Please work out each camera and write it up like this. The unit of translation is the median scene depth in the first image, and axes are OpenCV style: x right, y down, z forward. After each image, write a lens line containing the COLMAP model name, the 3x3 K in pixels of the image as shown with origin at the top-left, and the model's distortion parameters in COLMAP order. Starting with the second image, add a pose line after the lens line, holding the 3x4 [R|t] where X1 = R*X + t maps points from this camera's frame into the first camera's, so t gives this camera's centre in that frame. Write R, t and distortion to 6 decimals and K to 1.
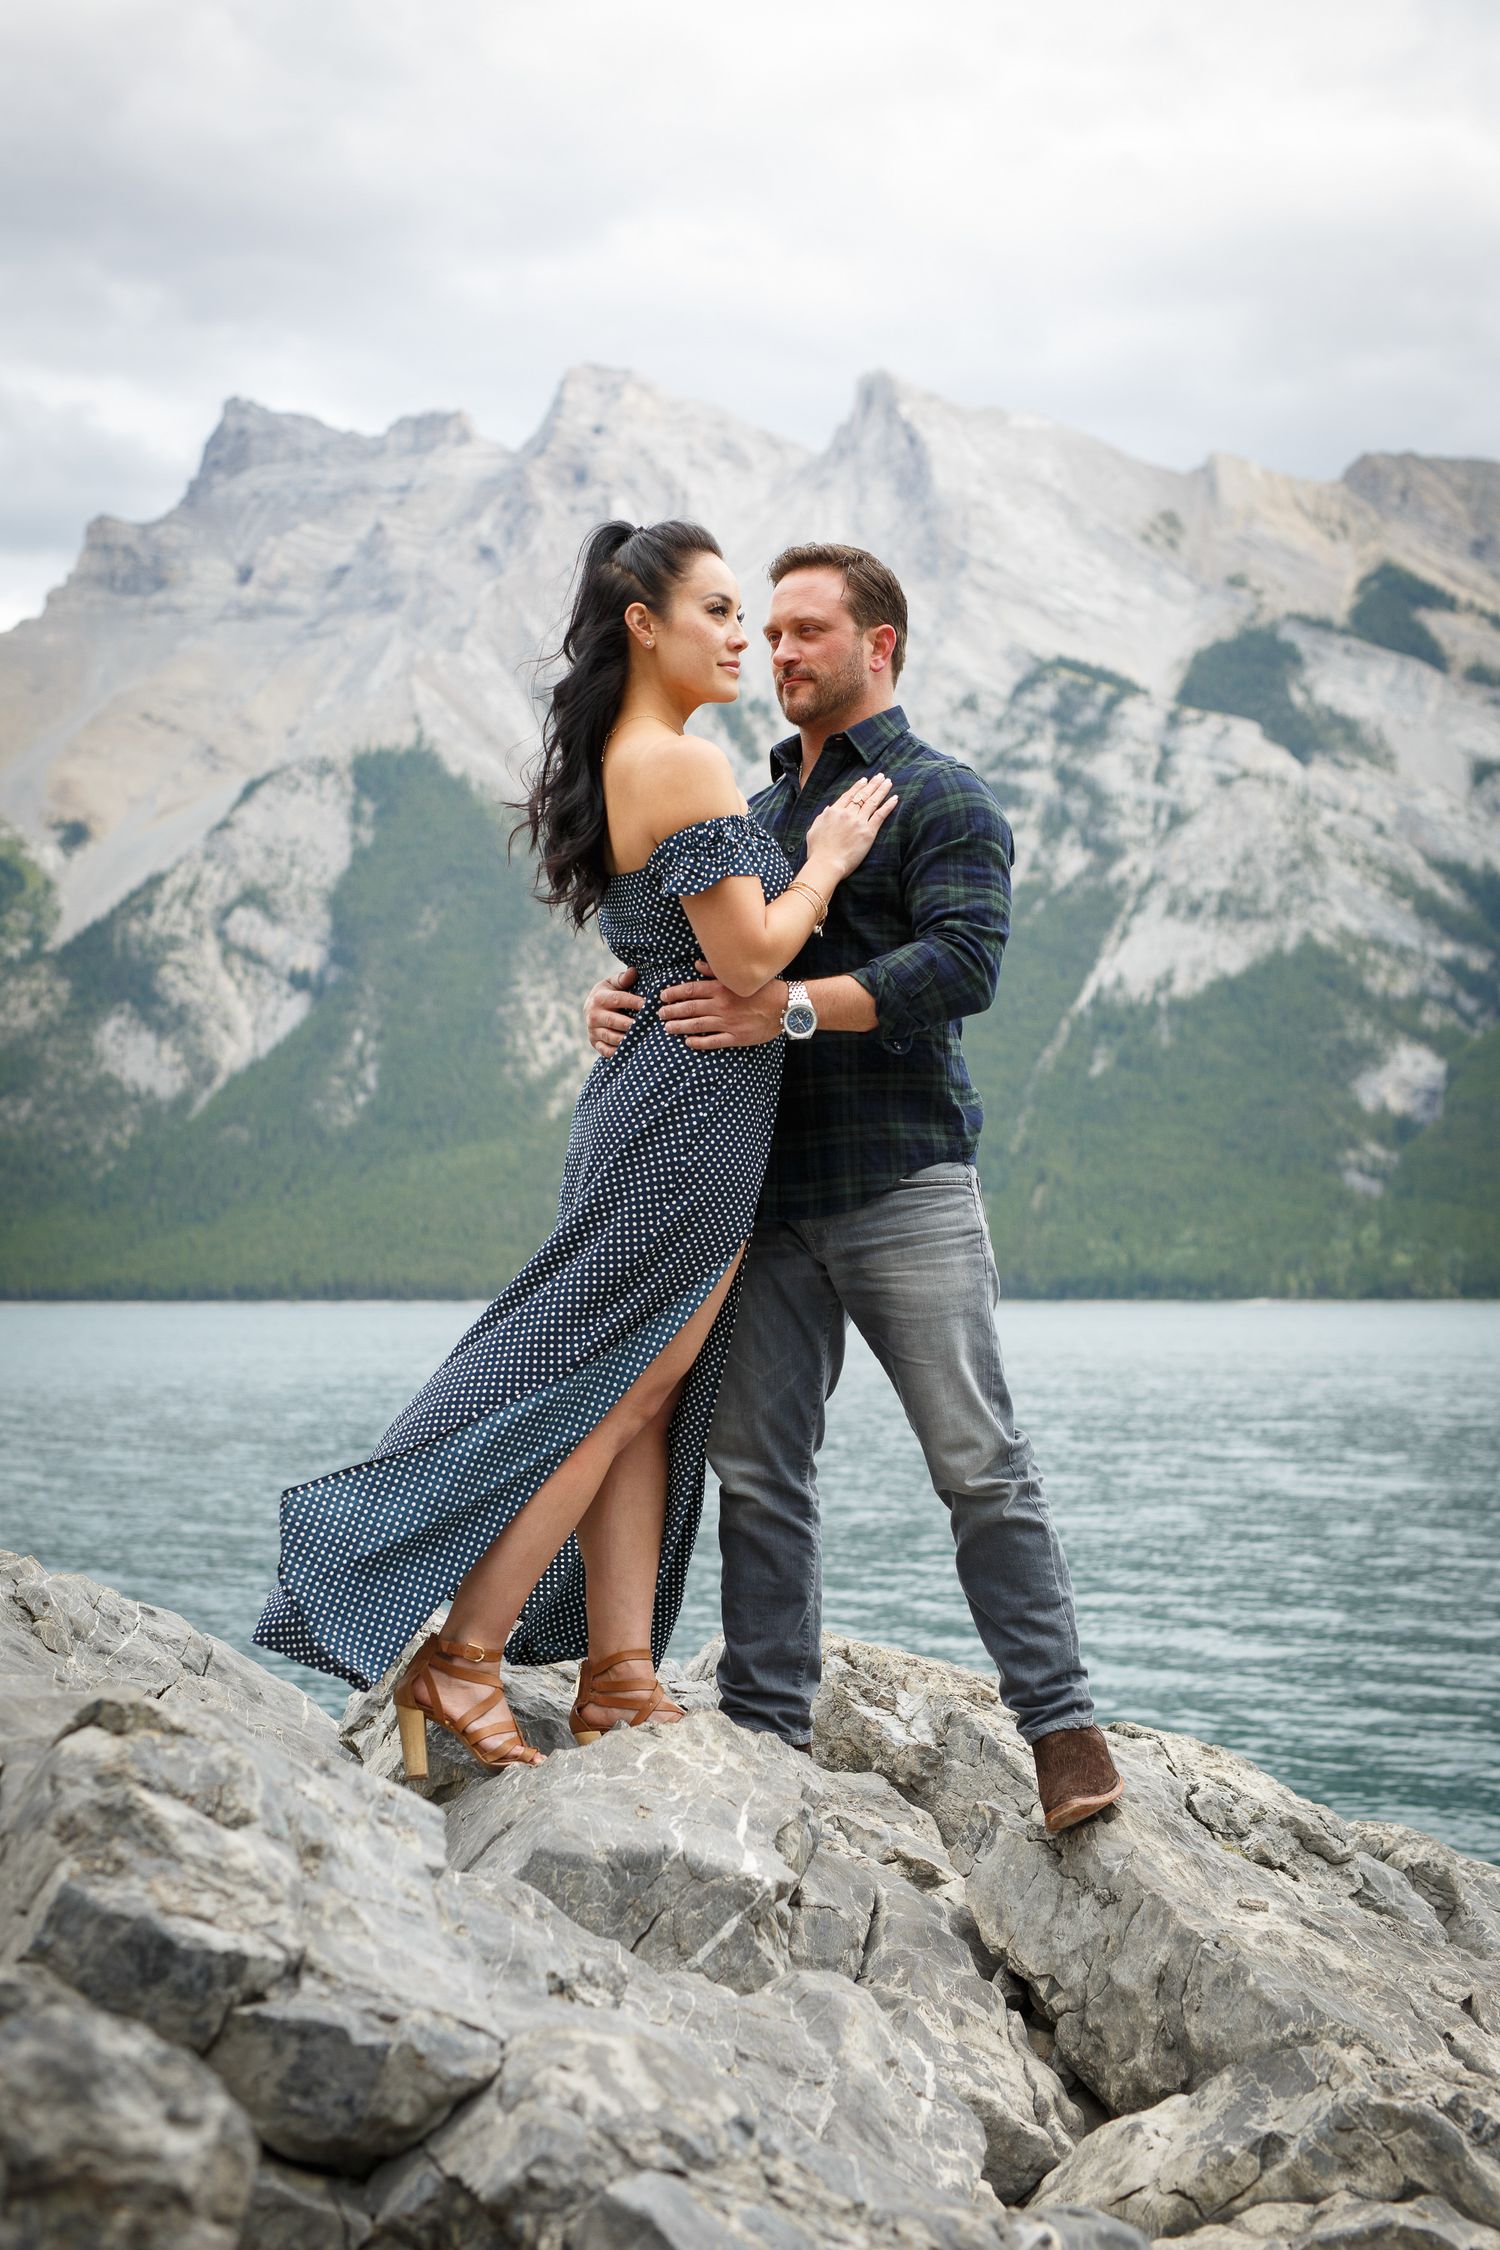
lens RADIAL K [[3250.8, 0, 746.9], [0, 3250.8, 1105.4], [0, 0, 1]] dist [0.030323, 0.000000]
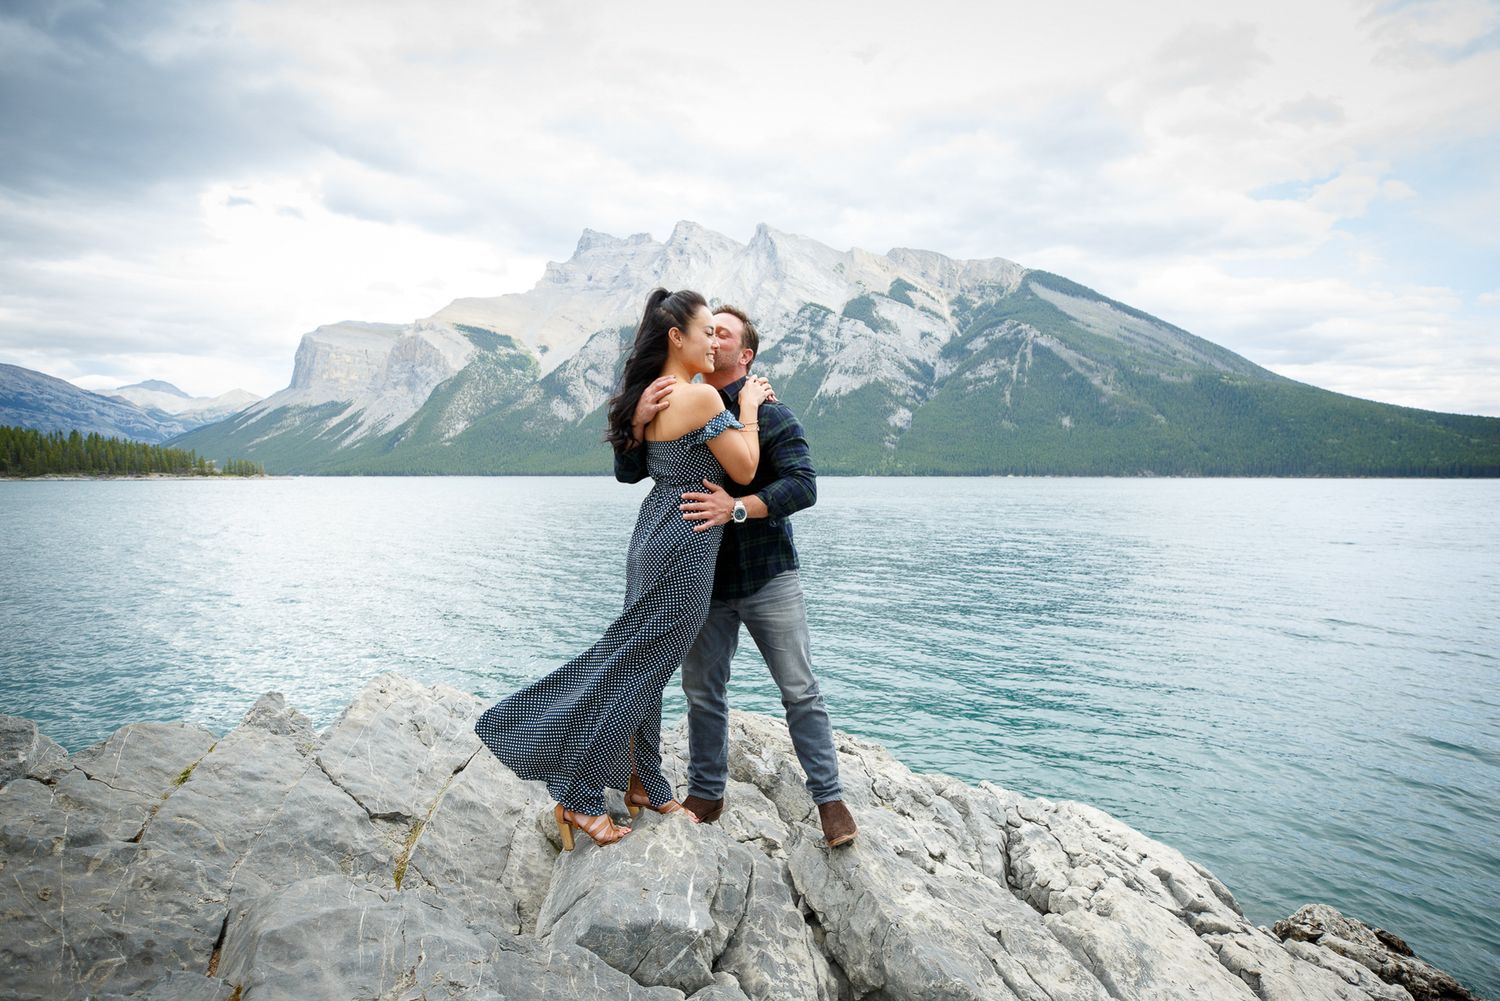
lens RADIAL K [[865.2, 0, 761.7], [0, 865.2, 502.3], [0, 0, 1]] dist [-0.015016, -0.000441]
pose [[0.999180, 0.000189, 0.040492, 0.021210], [-0.003856, 0.995888, 0.090506, -0.089417], [-0.040308, -0.090588, 0.995072, 0.387897]]
